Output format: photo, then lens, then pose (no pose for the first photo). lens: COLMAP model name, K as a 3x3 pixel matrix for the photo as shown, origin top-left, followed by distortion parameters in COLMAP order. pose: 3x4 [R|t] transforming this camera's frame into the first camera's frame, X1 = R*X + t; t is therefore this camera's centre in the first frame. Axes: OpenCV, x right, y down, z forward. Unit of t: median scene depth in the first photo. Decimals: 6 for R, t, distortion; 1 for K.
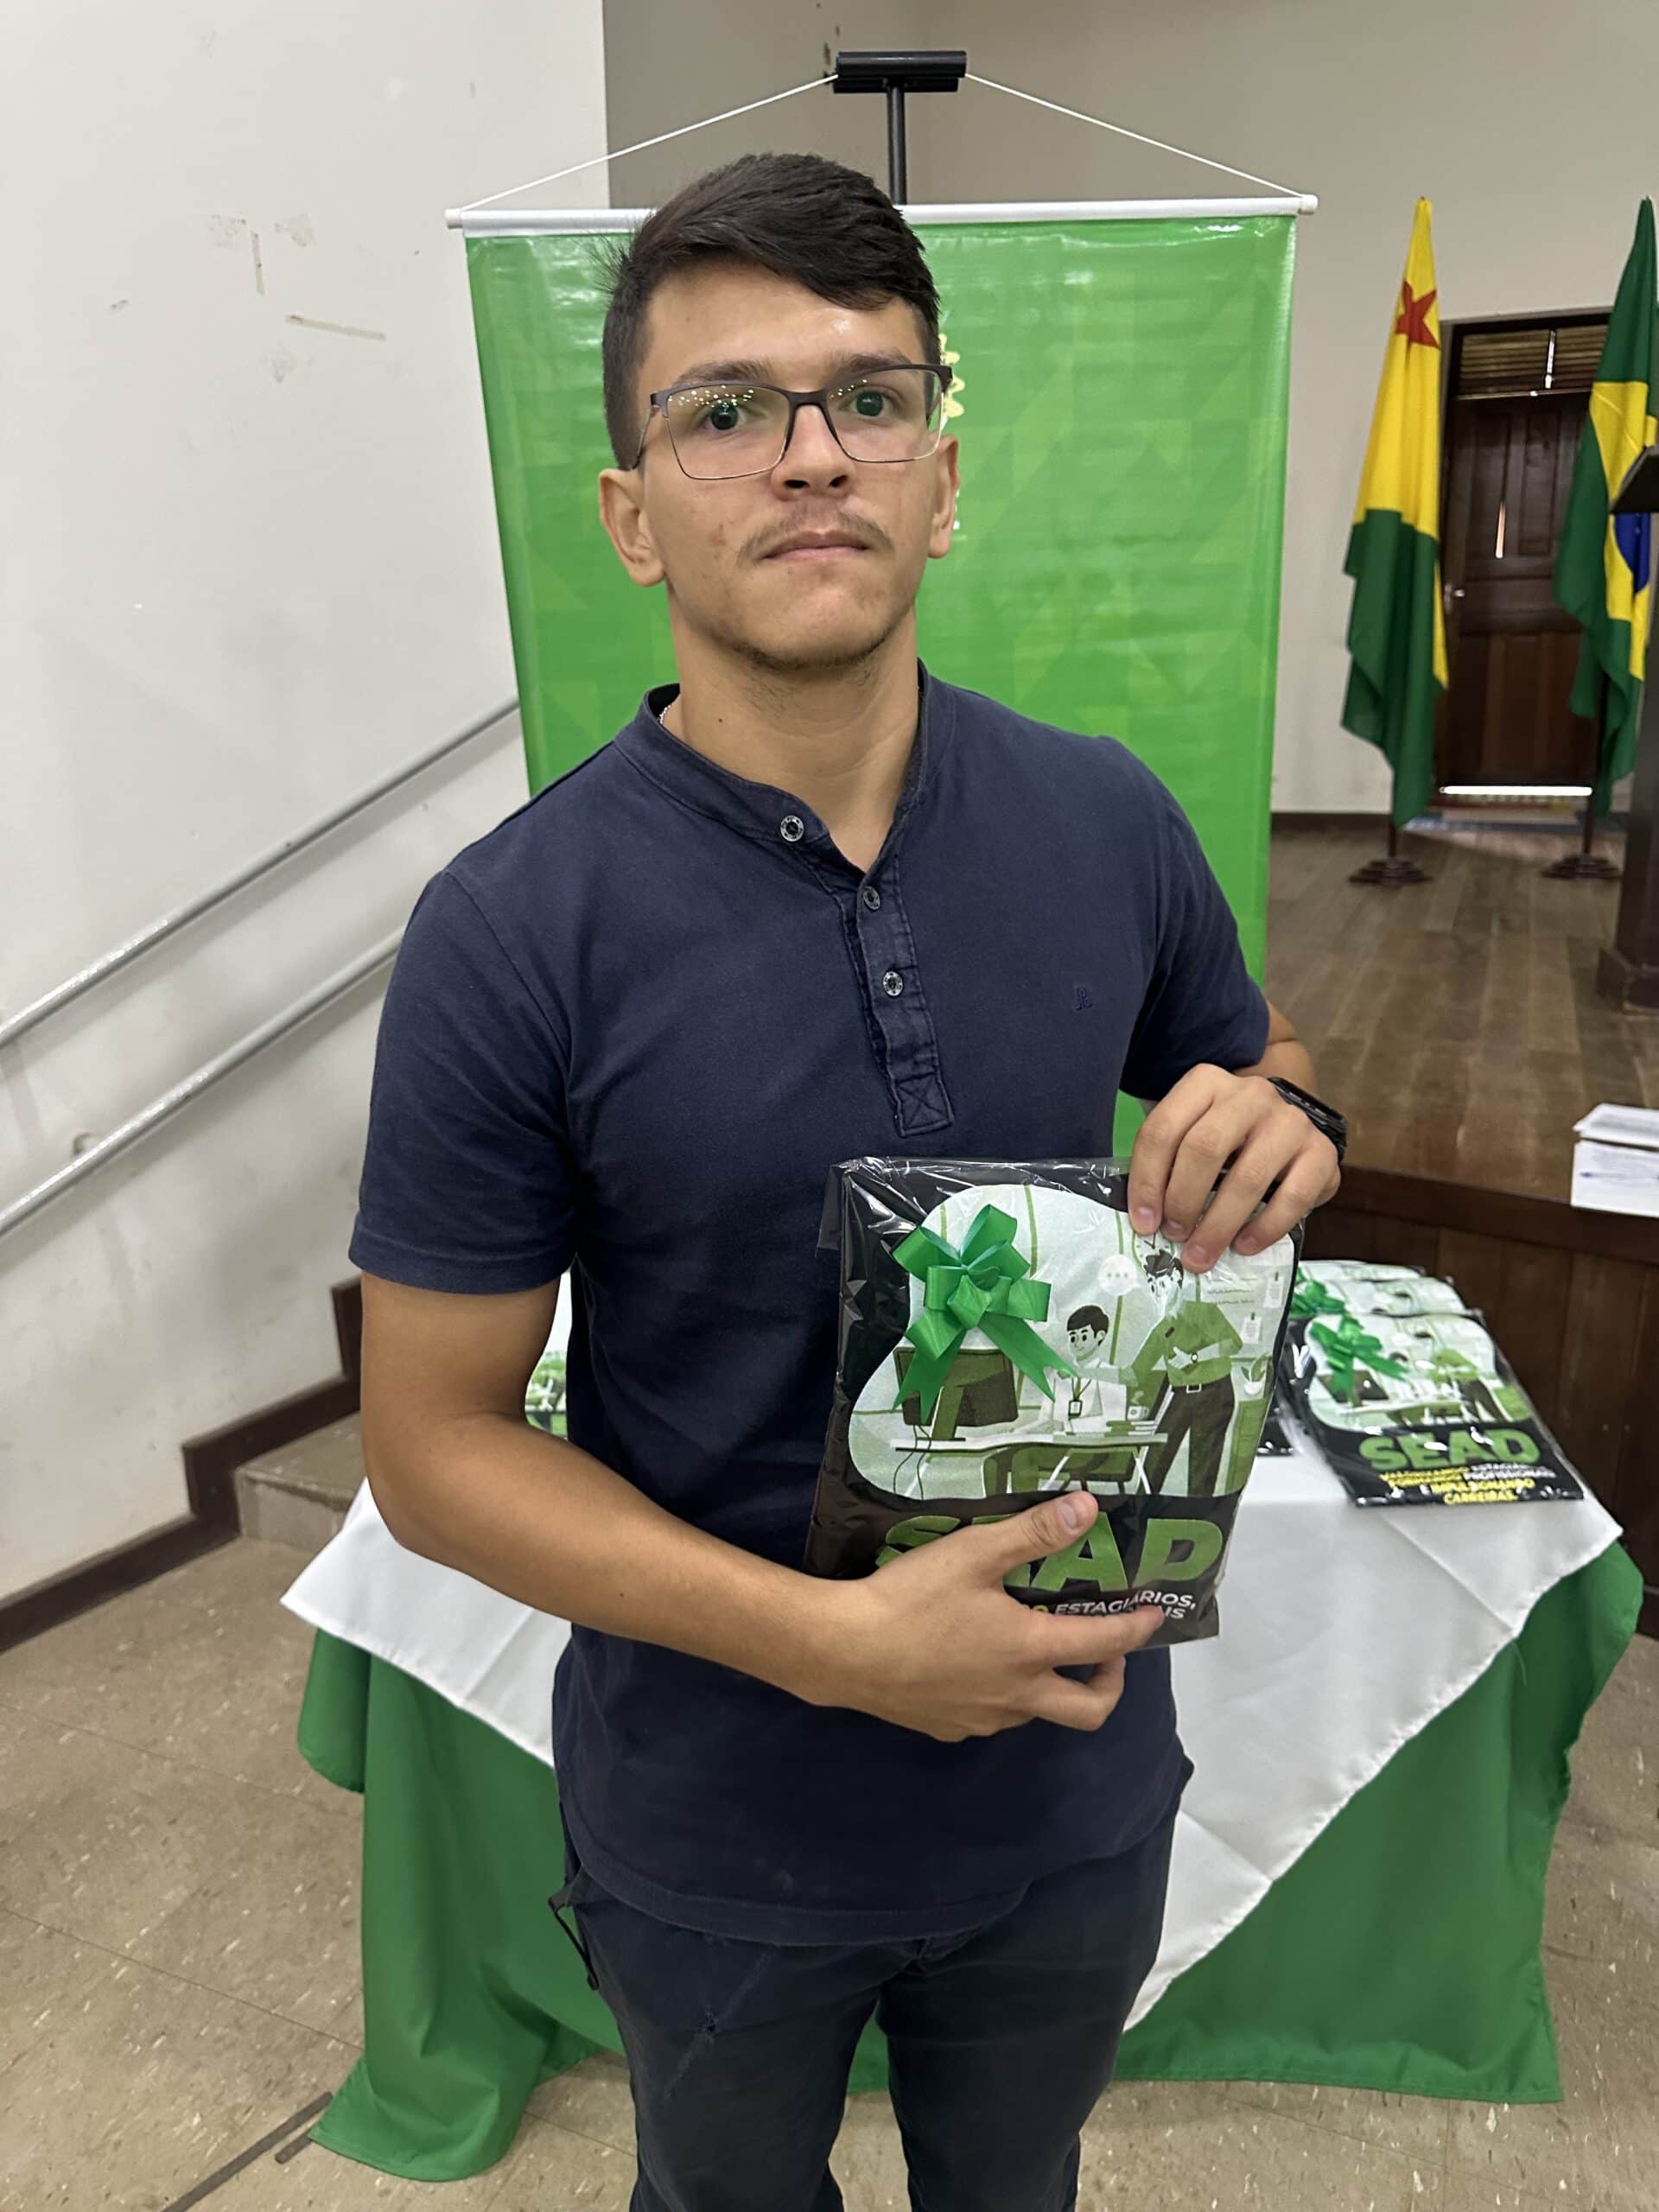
lens RADIAL K [[1567.8, 0, 843.4], [0, 1567.8, 1095.6], [0, 0, 1]] dist [0.015519, -0.022771]
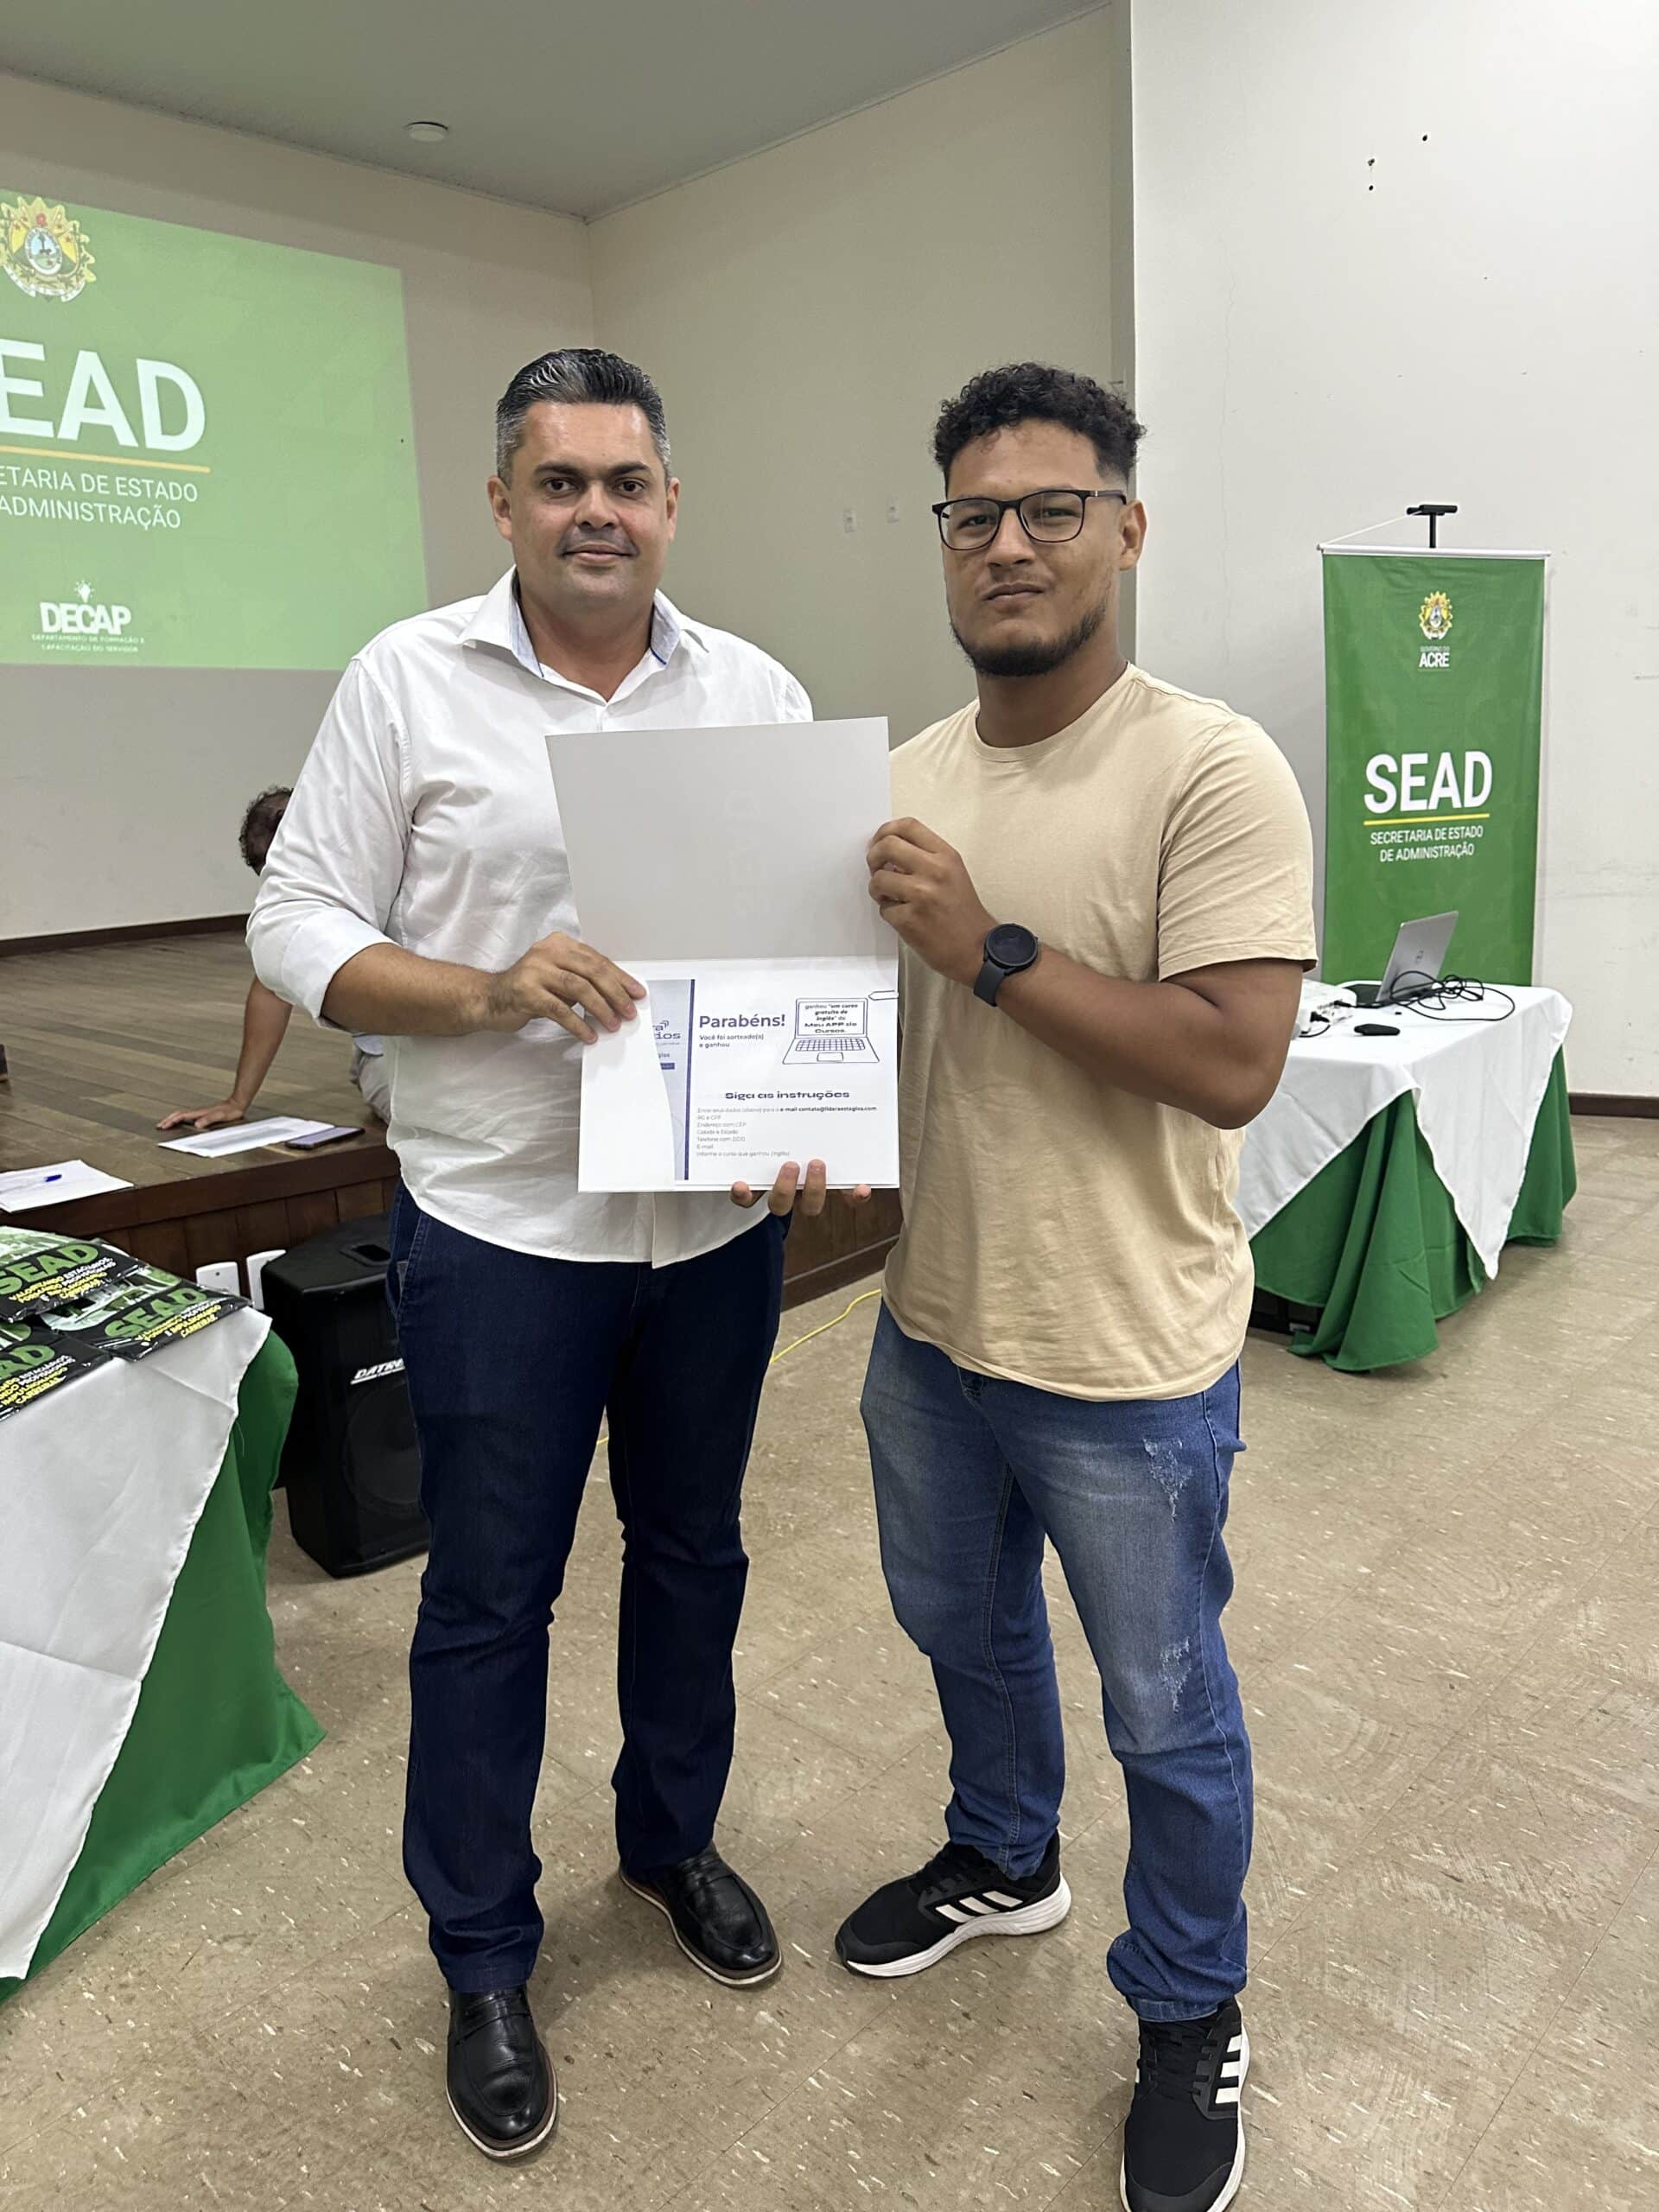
lens RADIAL K [[1567.8, 0, 842.4], [0, 1567.8, 1104.3], [0, 0, 1]] dist [0.015519, -0.022771]
pose [[0.349297, -0.195784, 0.916330, -0.516955], [0.288640, 0.952855, 0.093561, 0.075309], [-0.891448, 0.231809, 0.389340, -0.105556]]
